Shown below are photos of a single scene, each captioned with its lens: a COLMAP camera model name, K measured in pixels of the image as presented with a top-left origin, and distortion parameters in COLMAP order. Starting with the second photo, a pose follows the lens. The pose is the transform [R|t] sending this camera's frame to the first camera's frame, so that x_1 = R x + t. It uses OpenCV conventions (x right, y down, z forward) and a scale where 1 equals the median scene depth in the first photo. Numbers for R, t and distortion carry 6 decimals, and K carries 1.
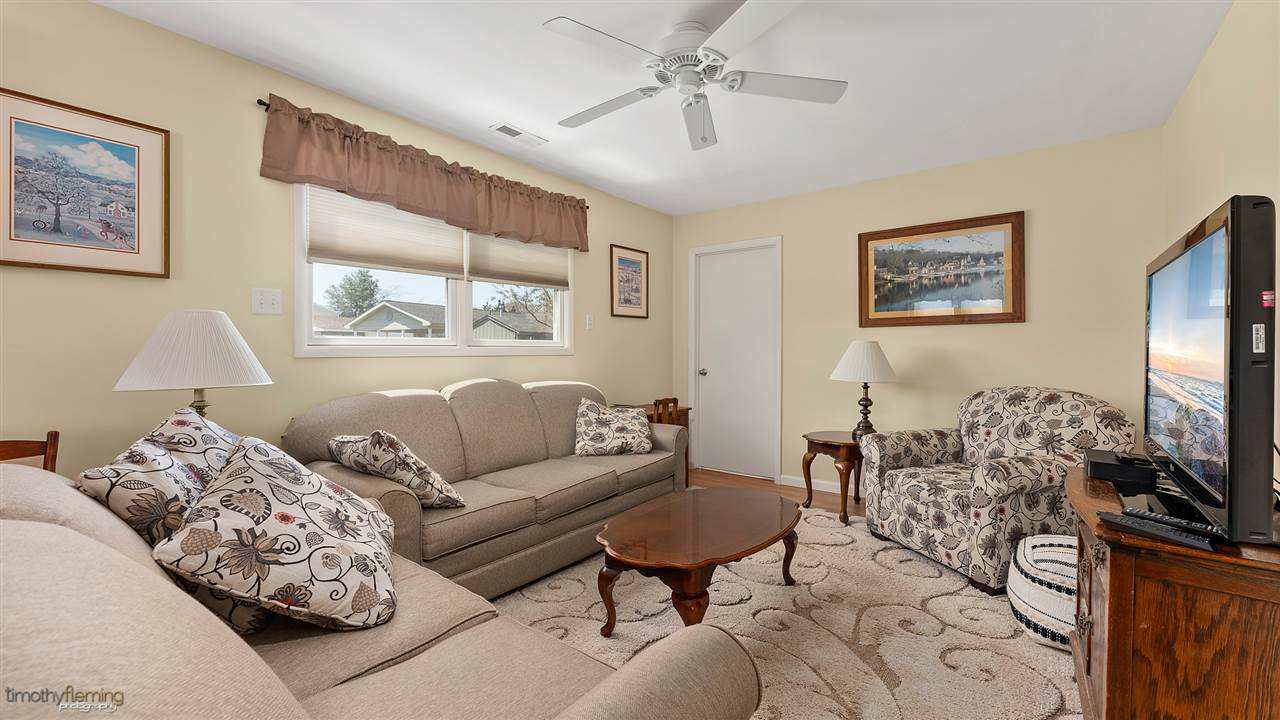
lens RADIAL K [[523.1, 0, 638.0], [0, 523.1, 352.4], [0, 0, 1]] dist [-0.000751, -0.000135]
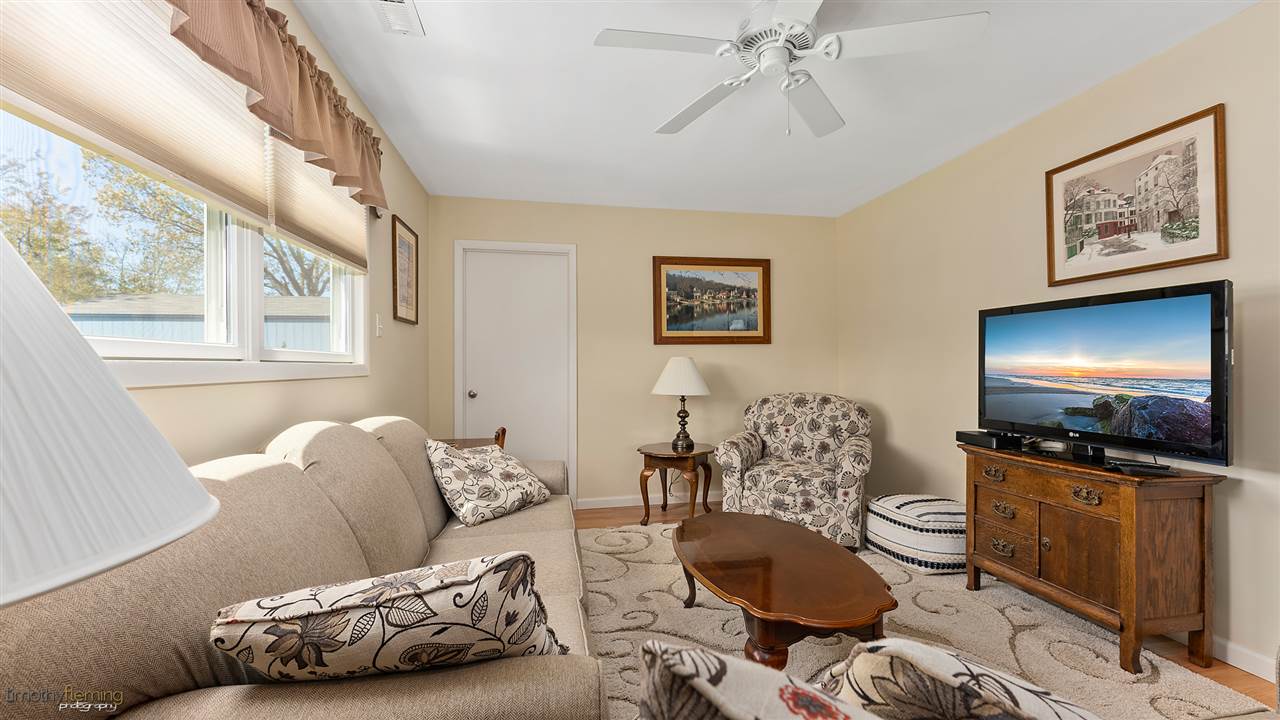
lens RADIAL K [[519.5, 0, 643.2], [0, 519.5, 365.0], [0, 0, 1]] dist [-0.001560, -0.000189]
pose [[0.661039, -0.004341, 0.750339, -0.467504], [0.009833, 0.999948, -0.002878, -0.003984], [-0.750287, 0.009280, 0.661047, 0.391934]]
